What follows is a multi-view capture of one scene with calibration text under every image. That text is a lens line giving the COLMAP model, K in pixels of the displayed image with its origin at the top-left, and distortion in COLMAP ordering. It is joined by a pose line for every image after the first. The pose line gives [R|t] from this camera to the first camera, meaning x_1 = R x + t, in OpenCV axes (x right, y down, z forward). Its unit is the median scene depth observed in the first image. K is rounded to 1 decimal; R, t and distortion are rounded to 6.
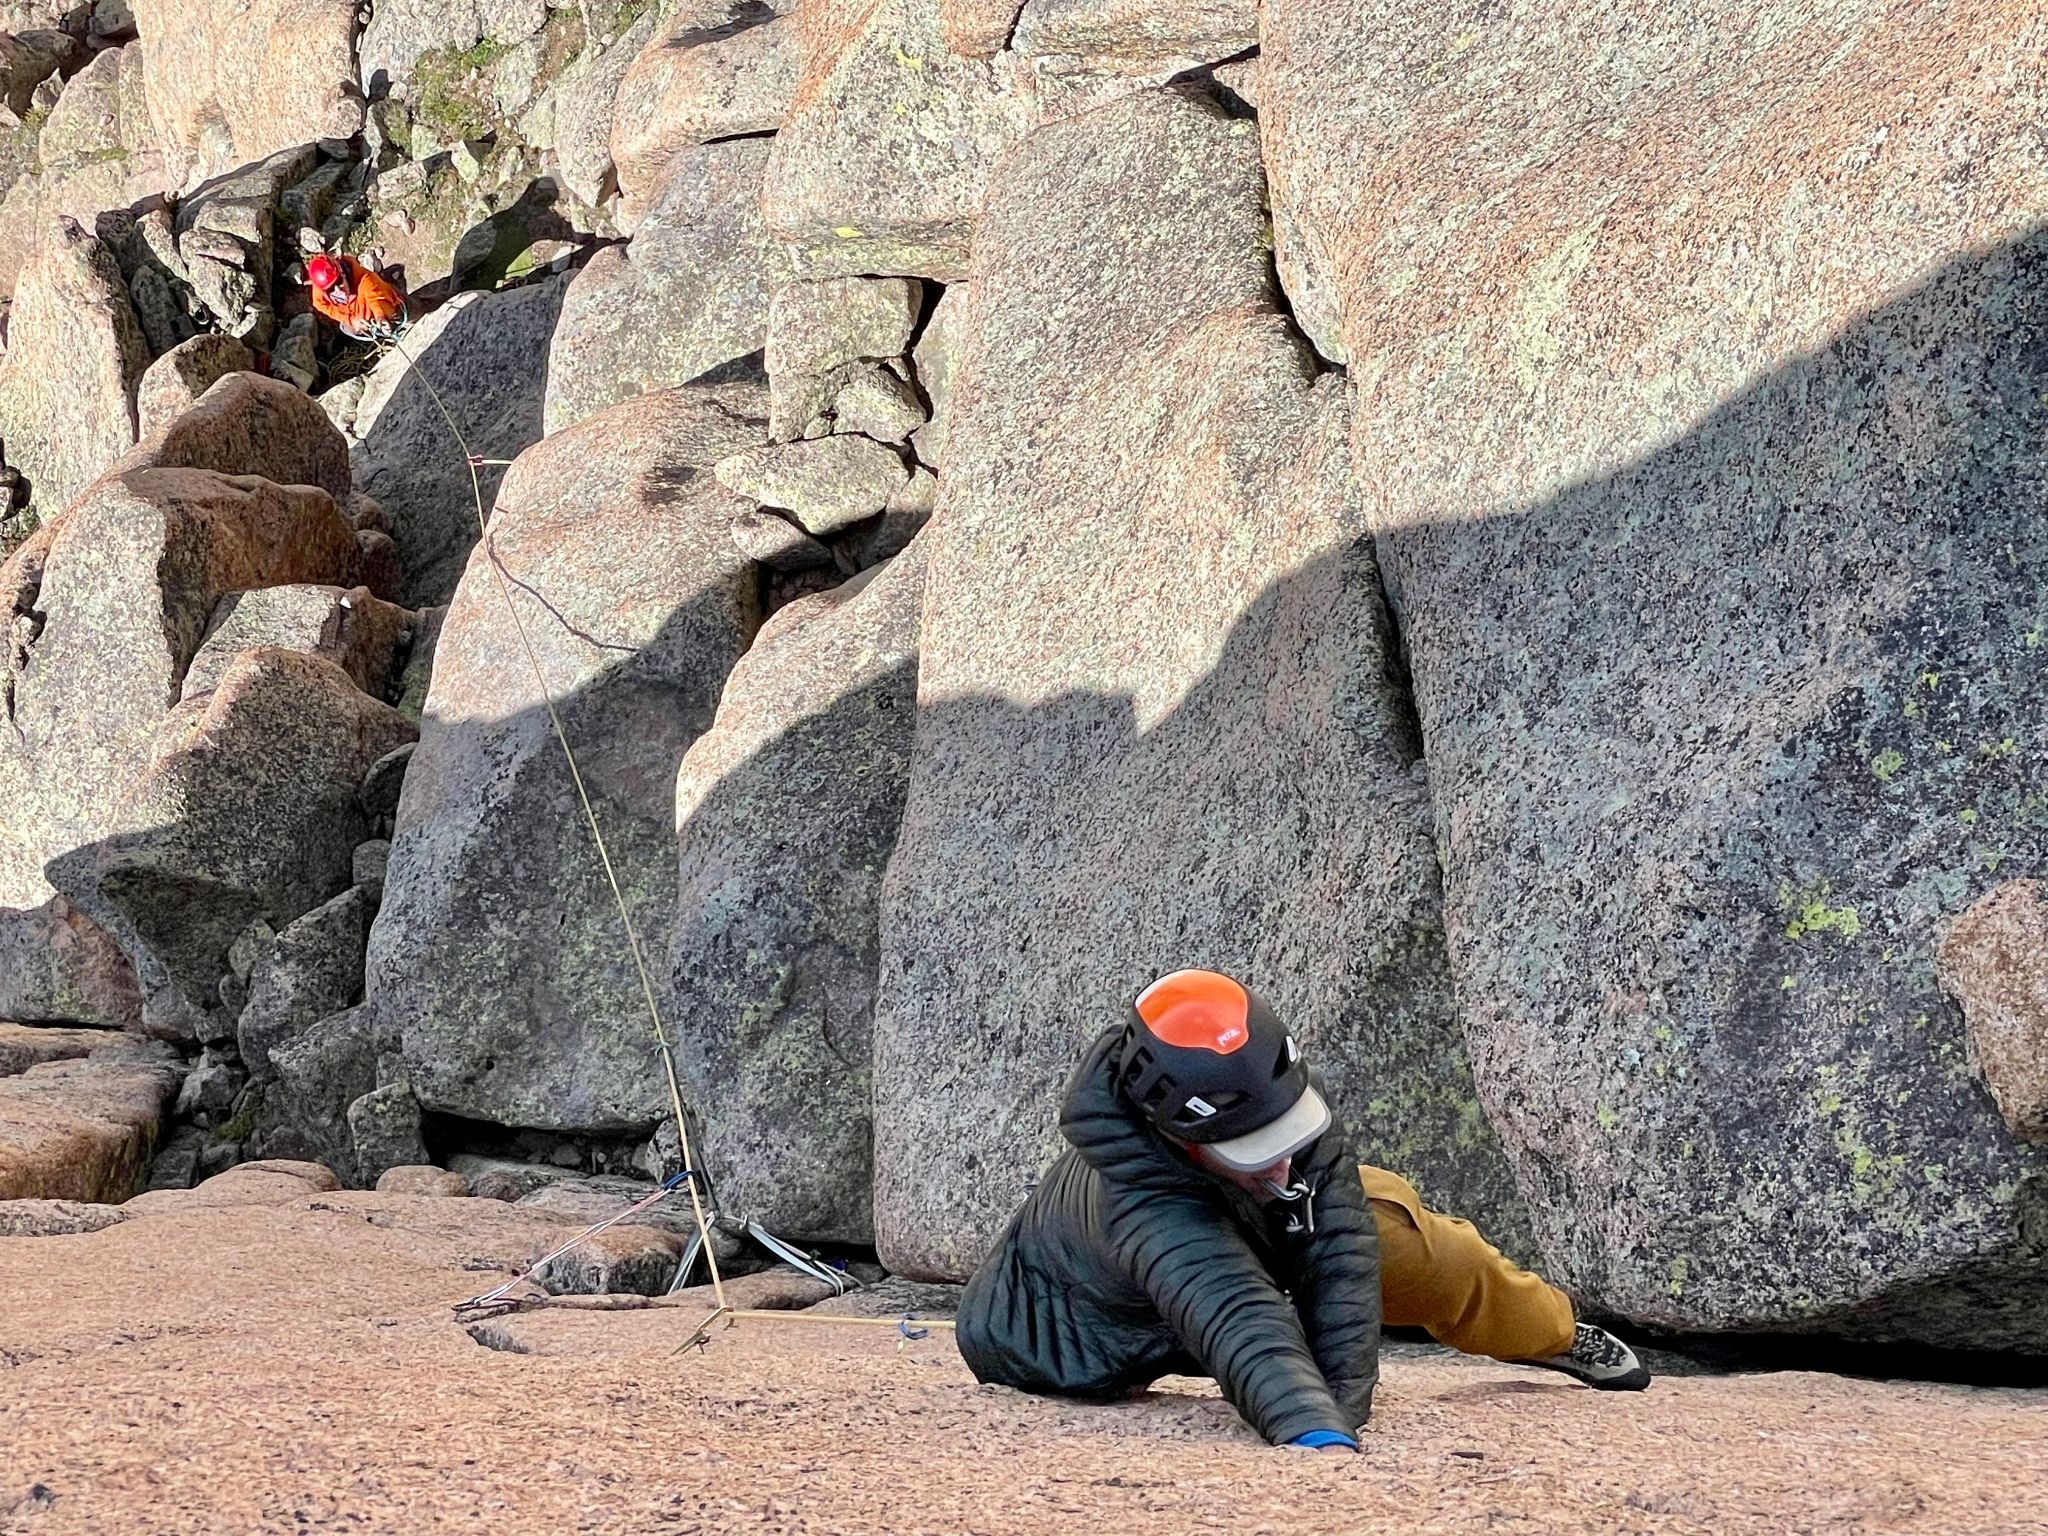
lens RADIAL K [[4657.2, 0, 1024.0], [0, 4657.2, 768.0], [0, 0, 1]] dist [0.034964, 0.834635]
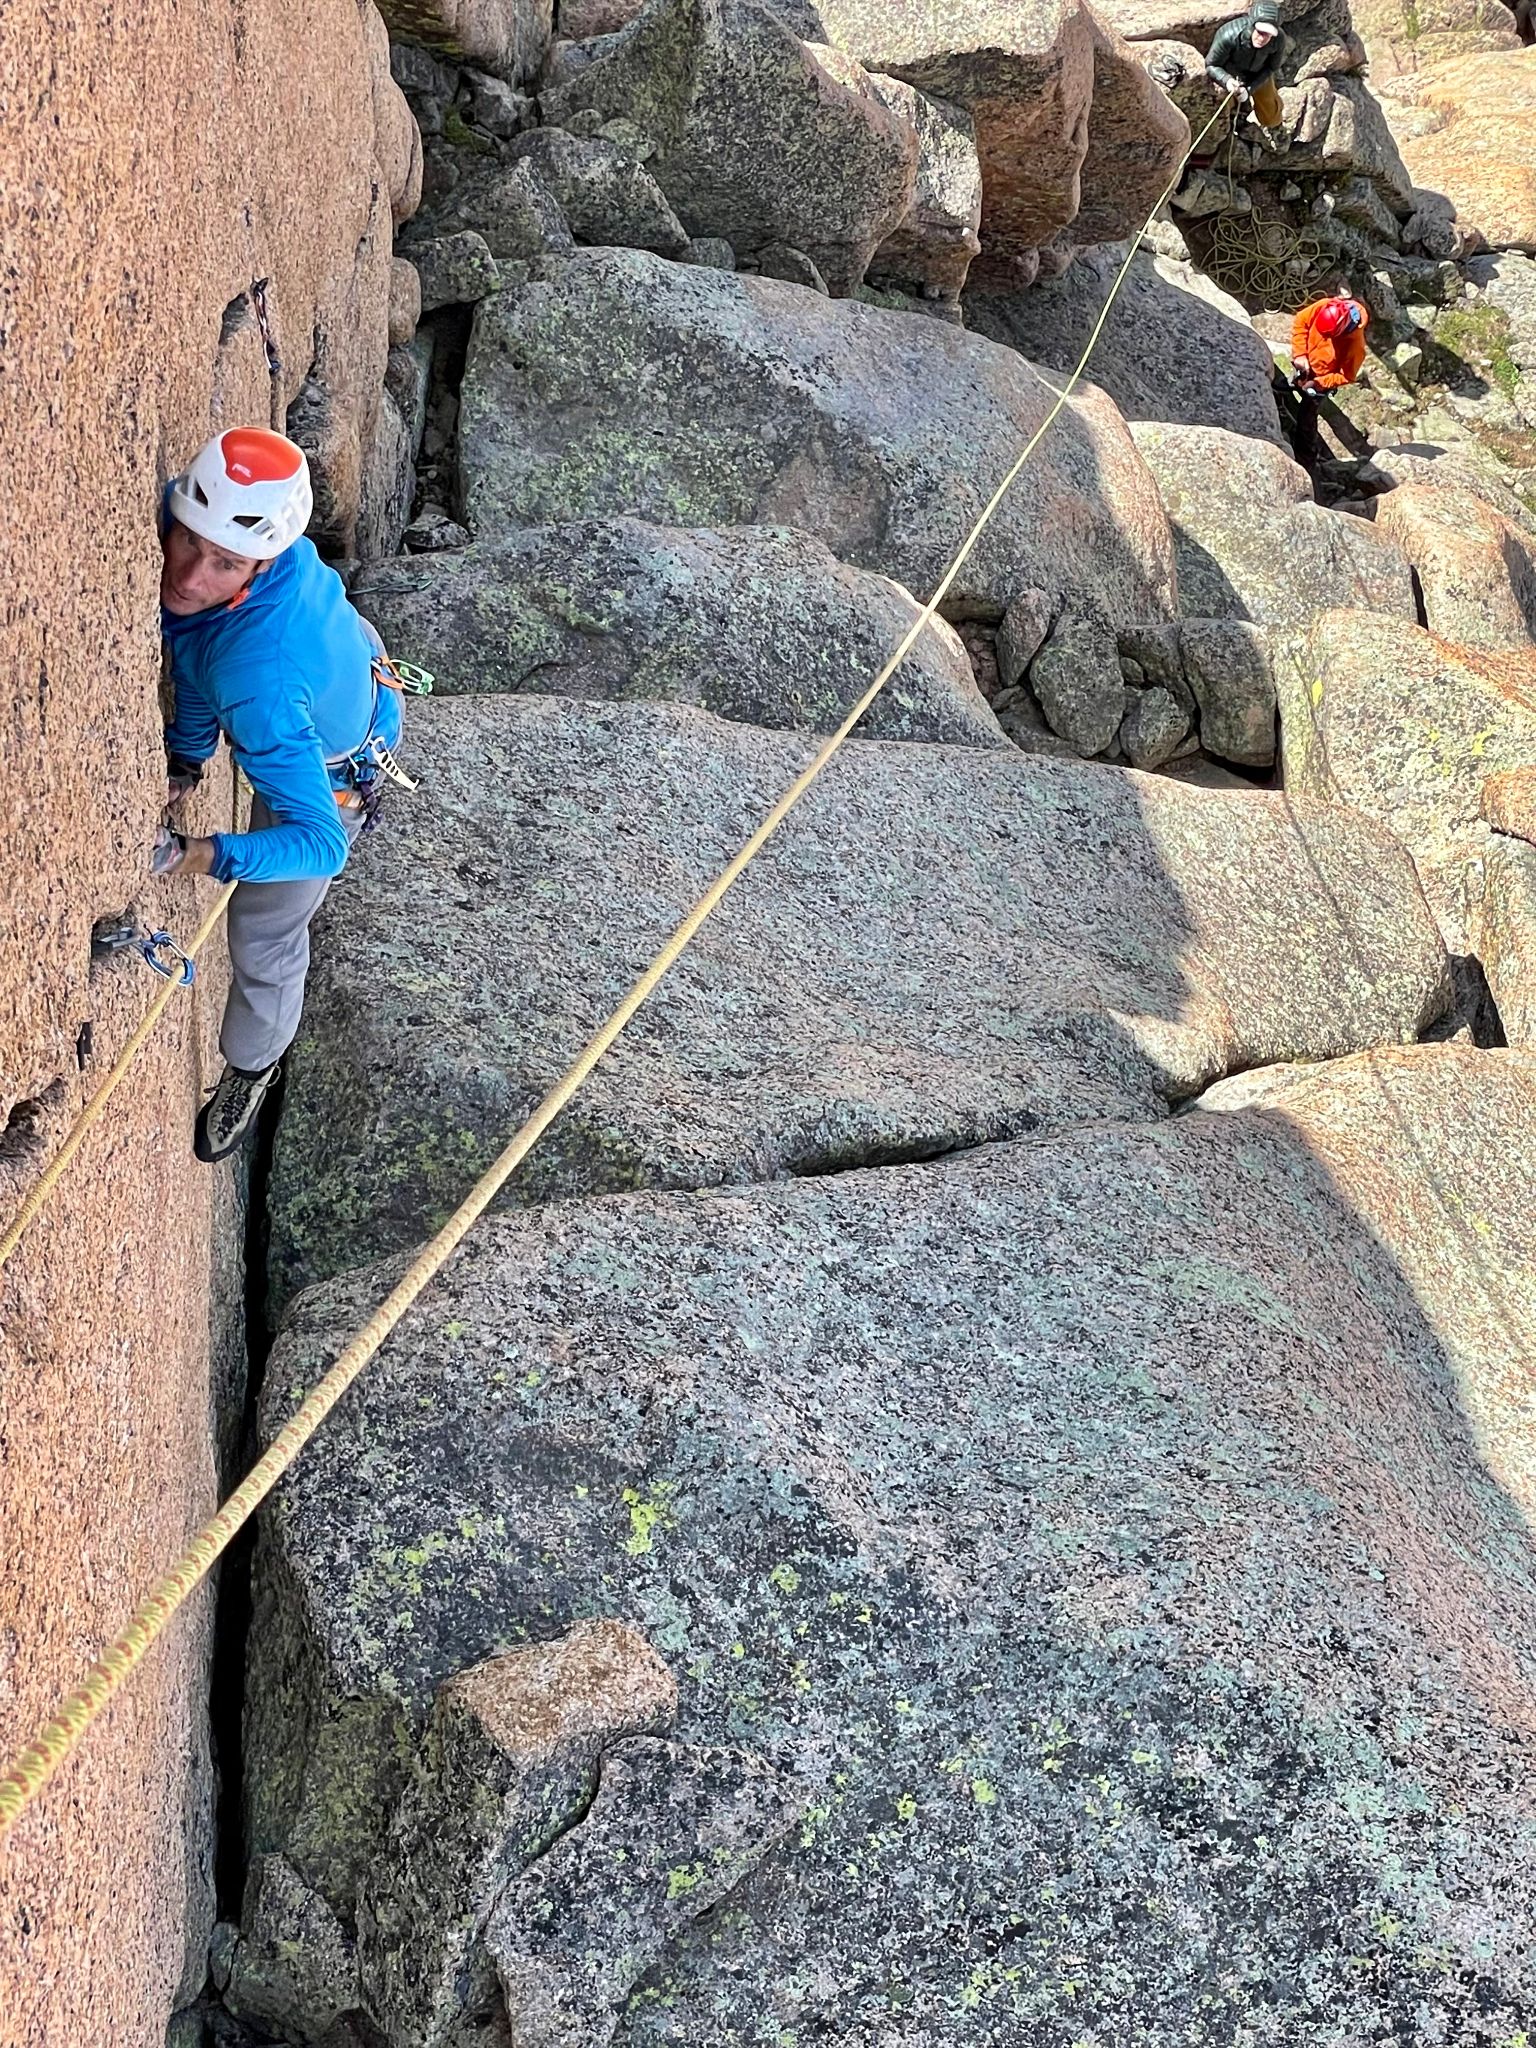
lens RADIAL K [[4499.5, 0, 772.6], [0, 4499.5, 1066.5], [0, 0, 1]] dist [0.039158, 1.005758]
pose [[0.017345, 0.999582, 0.023131, 0.027645], [-0.999703, 0.016941, 0.017536, -0.011569], [0.017137, -0.023429, 0.999579, -0.022309]]
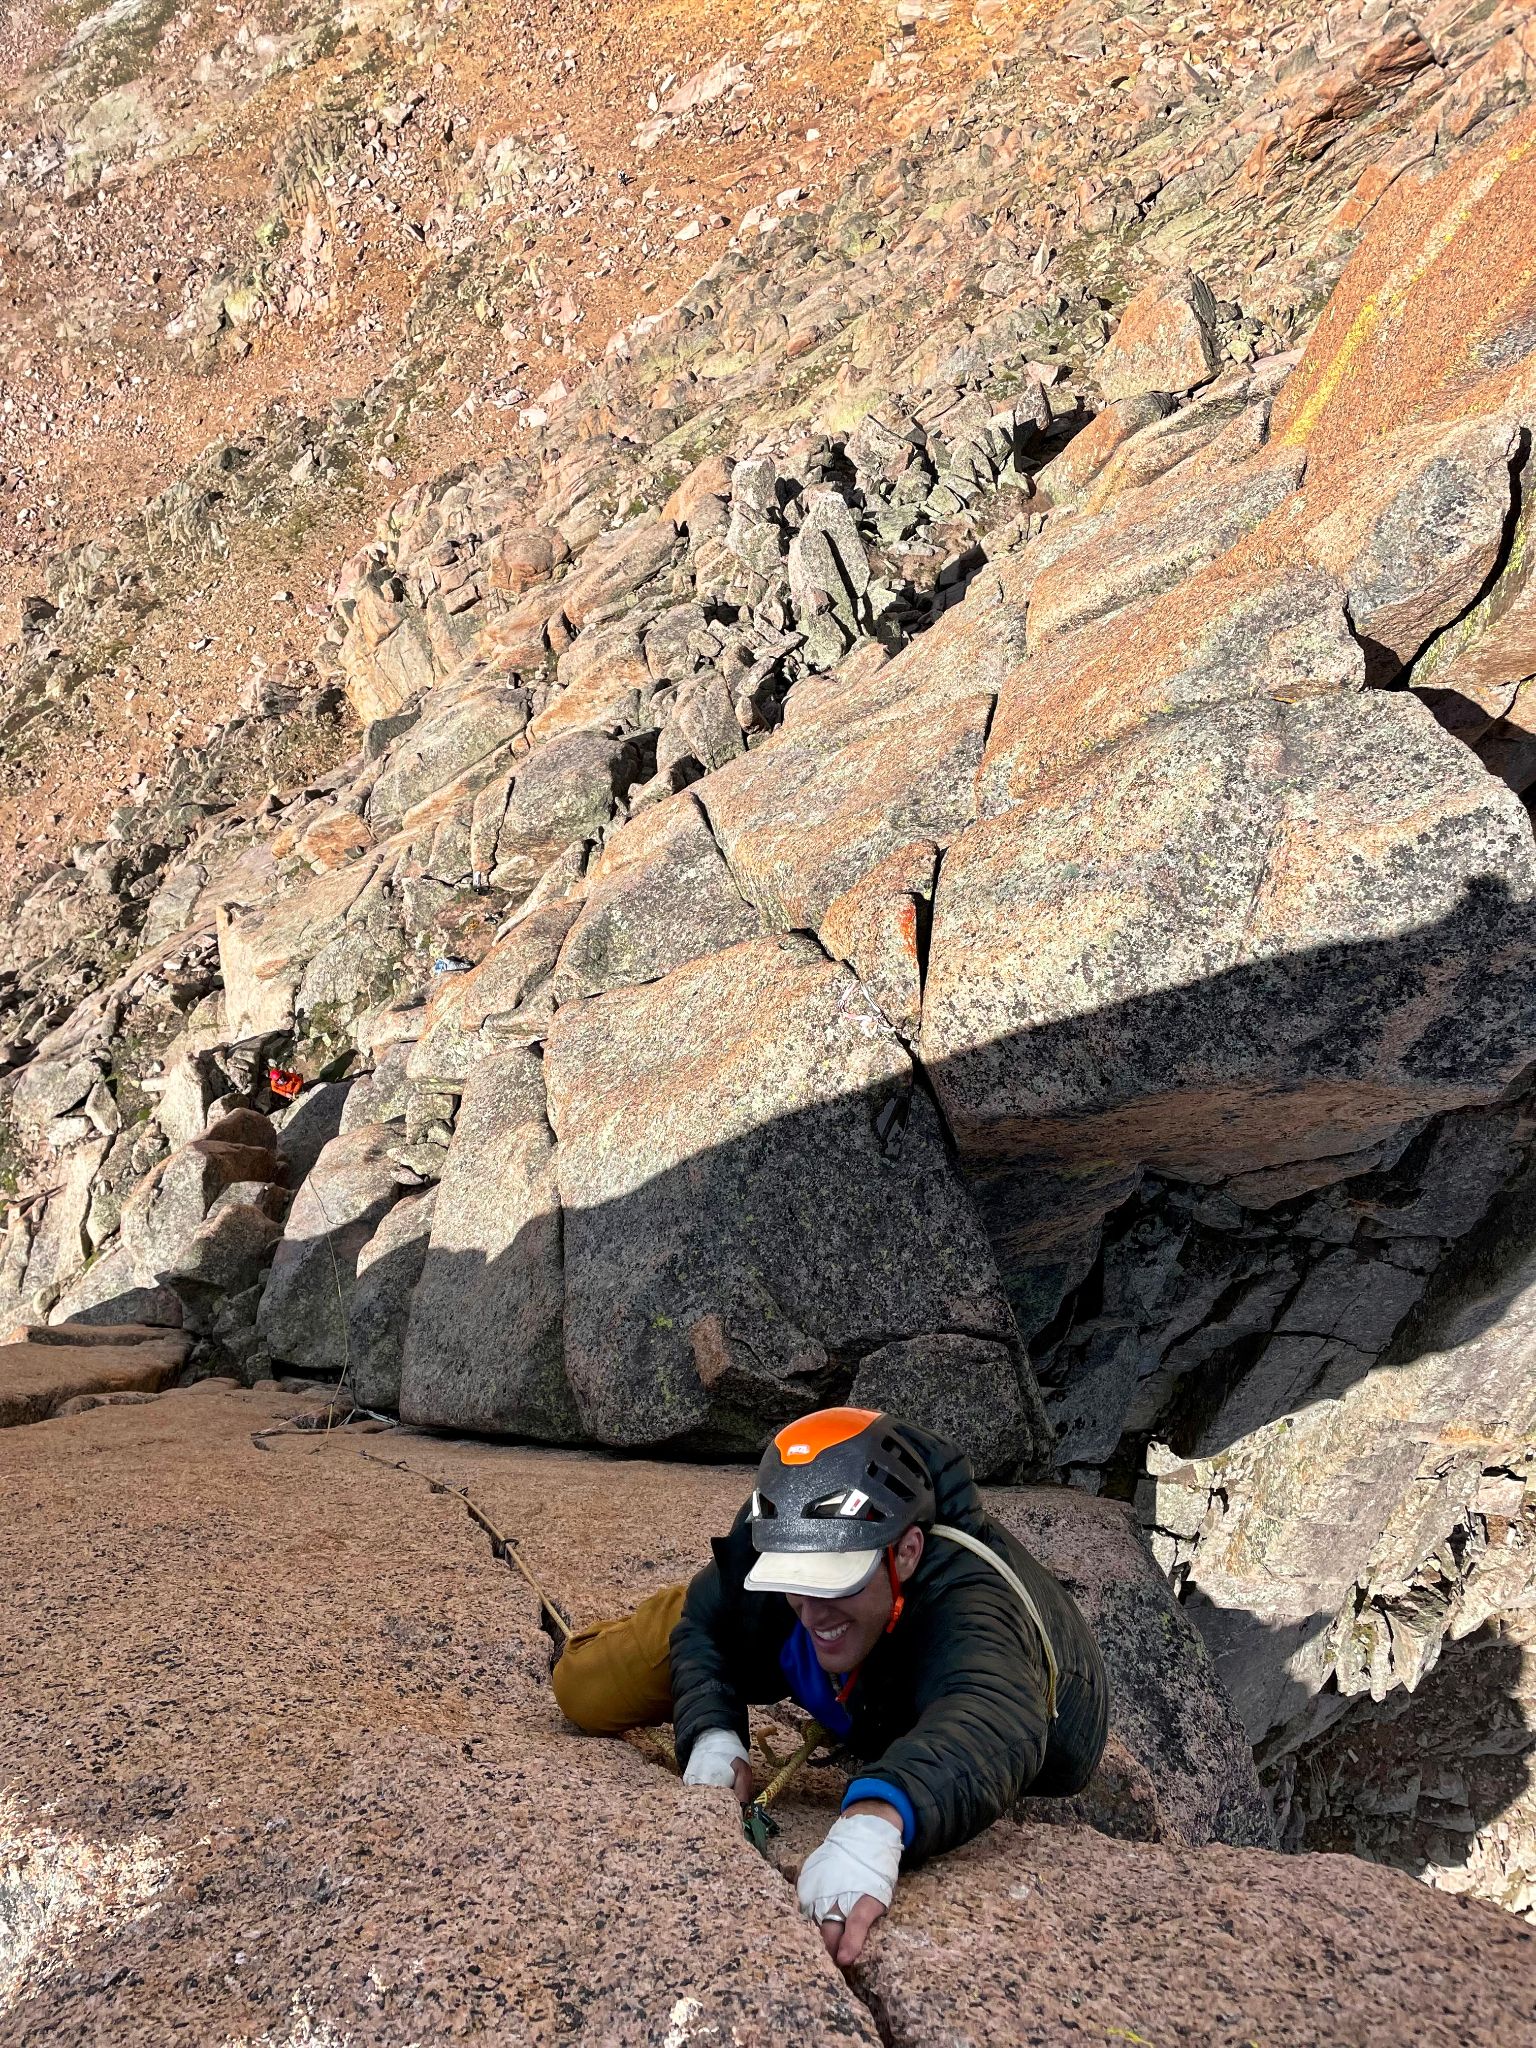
lens RADIAL K [[1544.4, 0, 768.0], [0, 1544.4, 1024.0], [0, 0, 1]] dist [0.107834, -0.180932]
pose [[0.988848, 0.050646, 0.140053, 0.049793], [-0.031369, 0.990134, -0.136565, -0.020393], [-0.145588, 0.130649, 0.980681, -0.101266]]
